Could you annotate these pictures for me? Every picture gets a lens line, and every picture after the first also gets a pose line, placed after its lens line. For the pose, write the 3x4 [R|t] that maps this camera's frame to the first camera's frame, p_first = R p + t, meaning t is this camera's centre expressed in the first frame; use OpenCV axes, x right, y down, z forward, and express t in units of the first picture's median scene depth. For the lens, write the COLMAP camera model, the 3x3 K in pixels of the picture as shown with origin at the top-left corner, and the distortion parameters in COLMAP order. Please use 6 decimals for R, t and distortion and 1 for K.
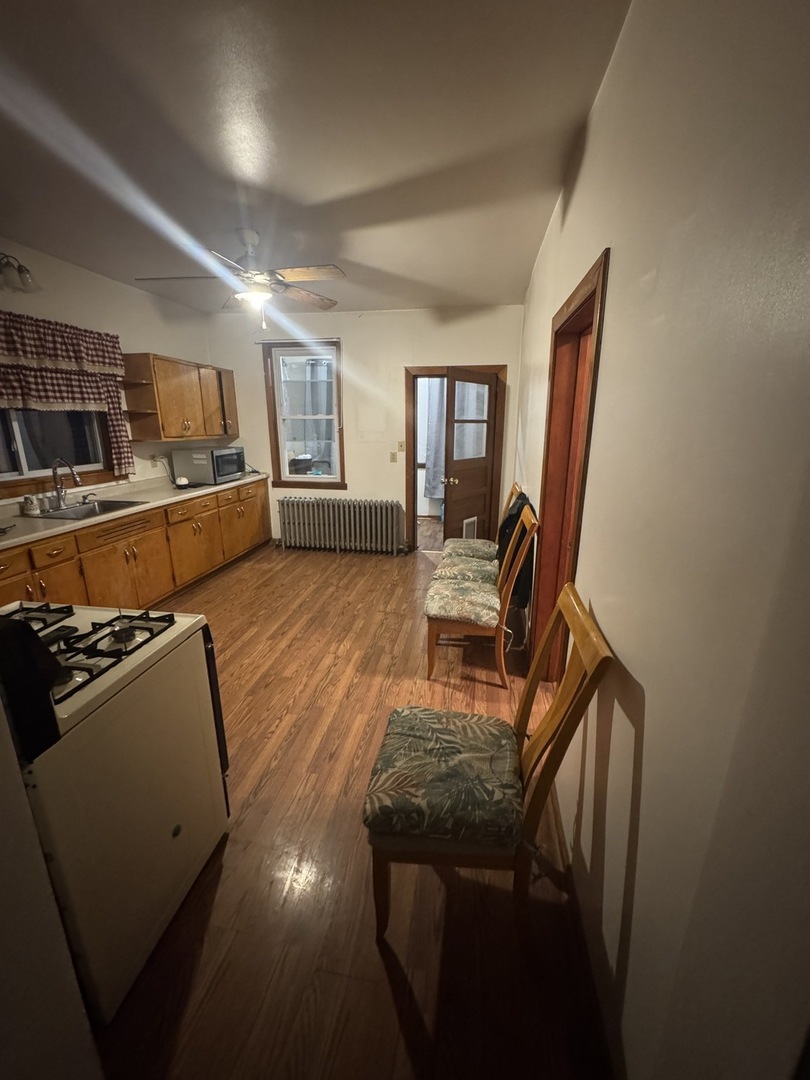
lens RADIAL K [[431.9, 0, 403.4], [0, 431.9, 540.5], [0, 0, 1]] dist [-0.000570, 0.000767]
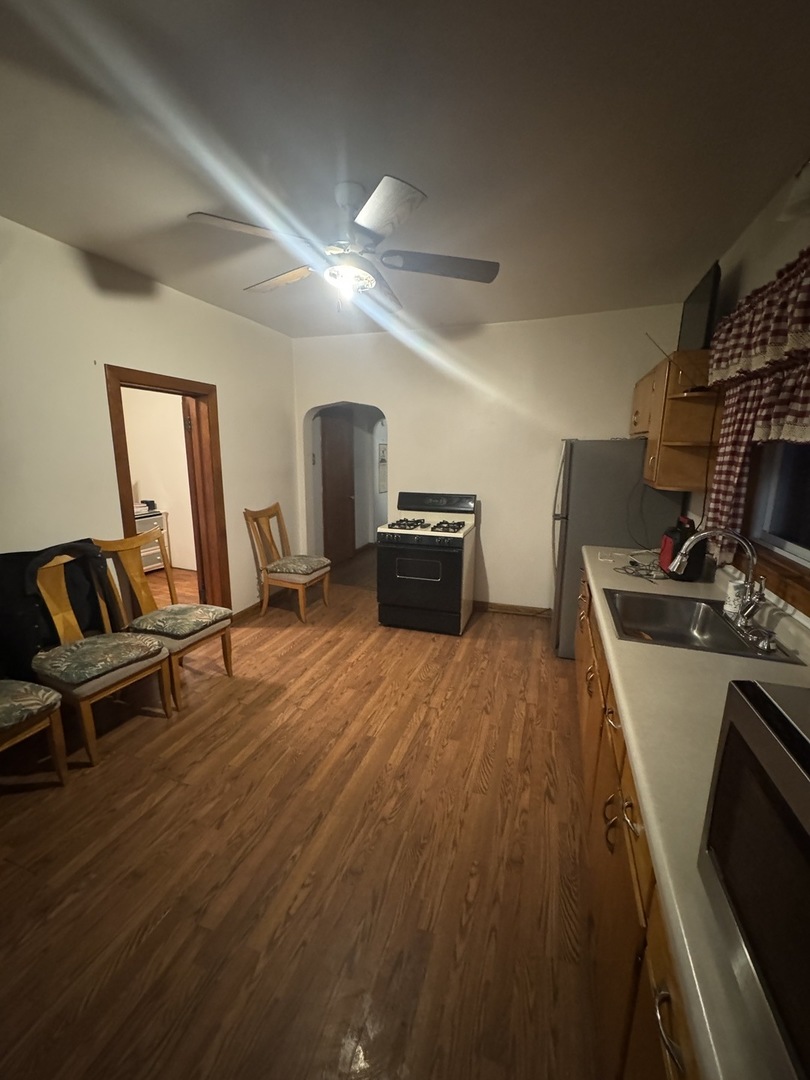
lens RADIAL K [[431.9, 0, 402.2], [0, 431.9, 535.8], [0, 0, 1]] dist [-0.000570, 0.000767]
pose [[-0.985821, -0.044408, 0.161815, -0.450636], [0.033488, 0.892876, 0.449056, -0.408325], [-0.164422, 0.448108, -0.878729, 1.434226]]
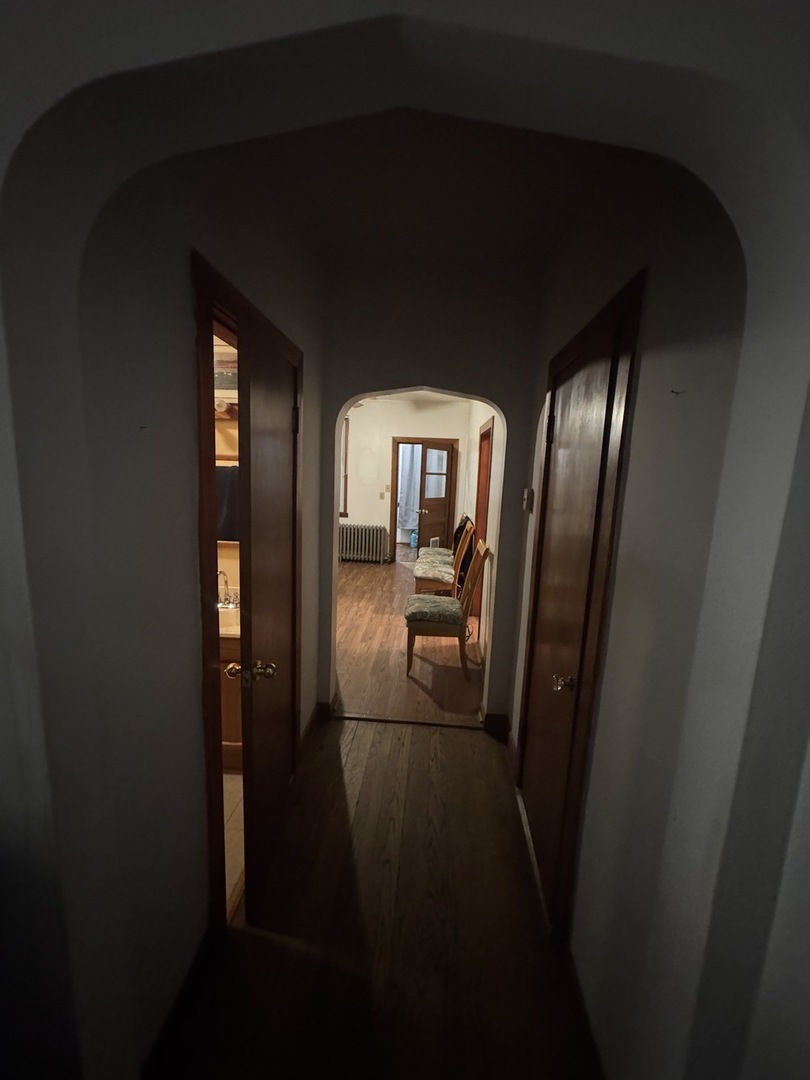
lens RADIAL K [[431.9, 0, 408.9], [0, 431.9, 544.0], [0, 0, 1]] dist [-0.000570, 0.000767]
pose [[0.993011, 0.024155, 0.115527, -0.144679], [-0.012205, 0.994601, -0.103055, 0.172713], [-0.117393, 0.100924, 0.987944, -0.632183]]
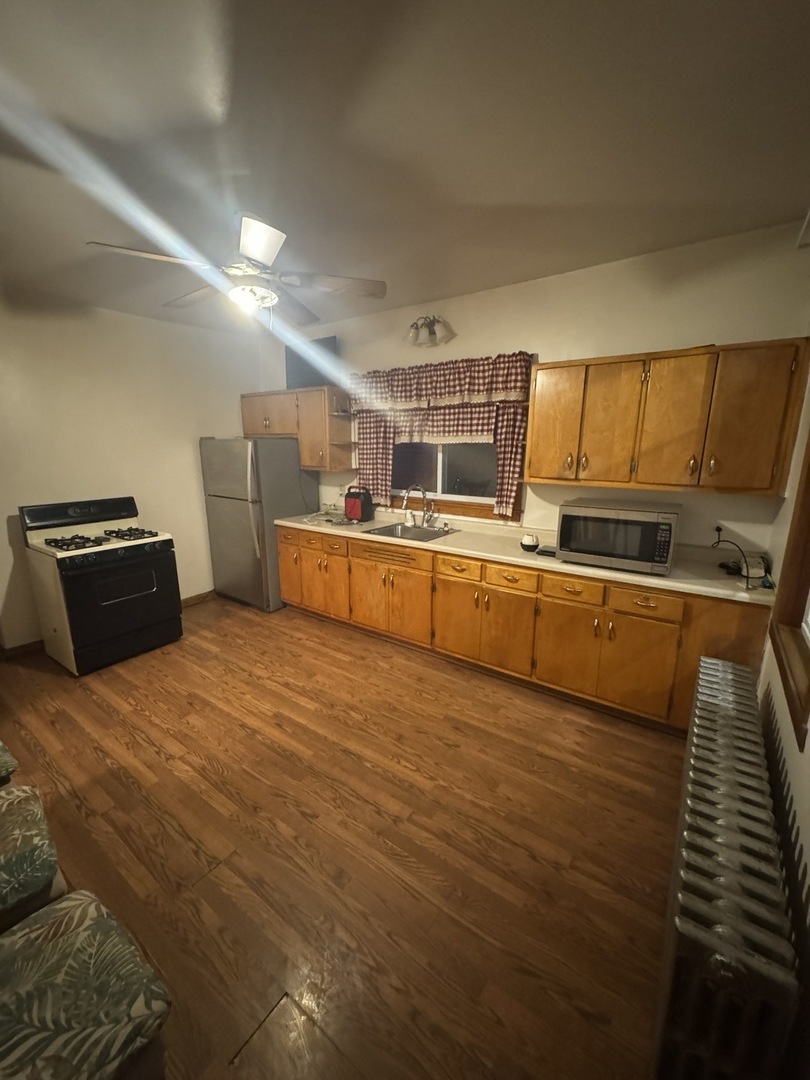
lens RADIAL K [[431.9, 0, 404.8], [0, 431.9, 540.7], [0, 0, 1]] dist [-0.000570, 0.000767]
pose [[-0.438222, 0.189081, -0.878755, 0.236700], [-0.244746, 0.915588, 0.319057, -0.383441], [0.864905, 0.354890, -0.354955, 1.330802]]
